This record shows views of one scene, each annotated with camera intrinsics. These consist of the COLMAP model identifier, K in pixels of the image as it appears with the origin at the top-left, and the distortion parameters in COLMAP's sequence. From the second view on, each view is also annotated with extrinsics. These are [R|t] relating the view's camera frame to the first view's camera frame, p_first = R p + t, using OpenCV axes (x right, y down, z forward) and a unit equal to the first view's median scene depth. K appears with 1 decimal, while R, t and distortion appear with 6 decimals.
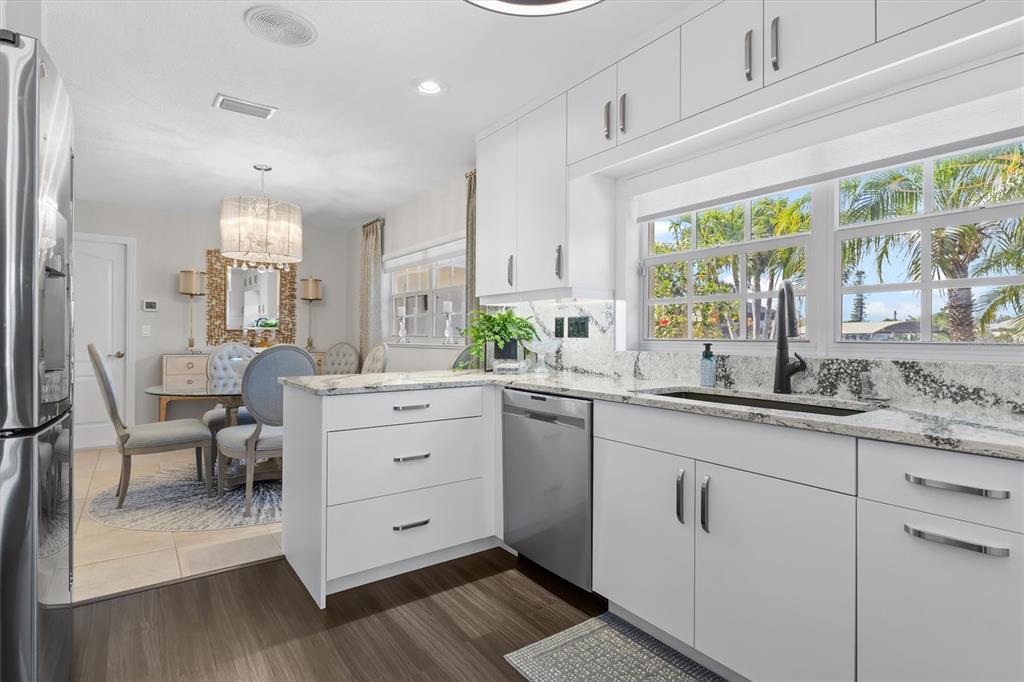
lens RADIAL K [[511.5, 0, 514.5], [0, 511.5, 336.6], [0, 0, 1]] dist [0.005657, -0.002076]
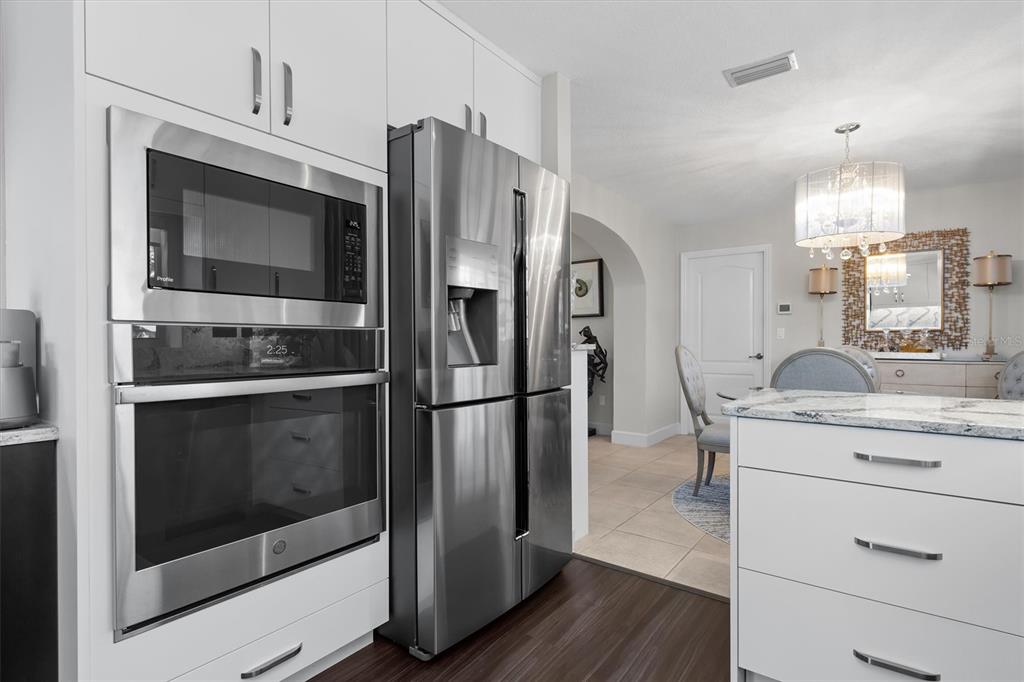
lens RADIAL K [[511.5, 0, 511.5], [0, 511.5, 345.8], [0, 0, 1]] dist [0.005657, -0.002076]
pose [[0.278740, 0.008152, -0.960332, 0.108044], [0.002680, 0.999953, 0.009266, 0.002374], [0.960363, -0.005157, 0.278705, 0.209352]]
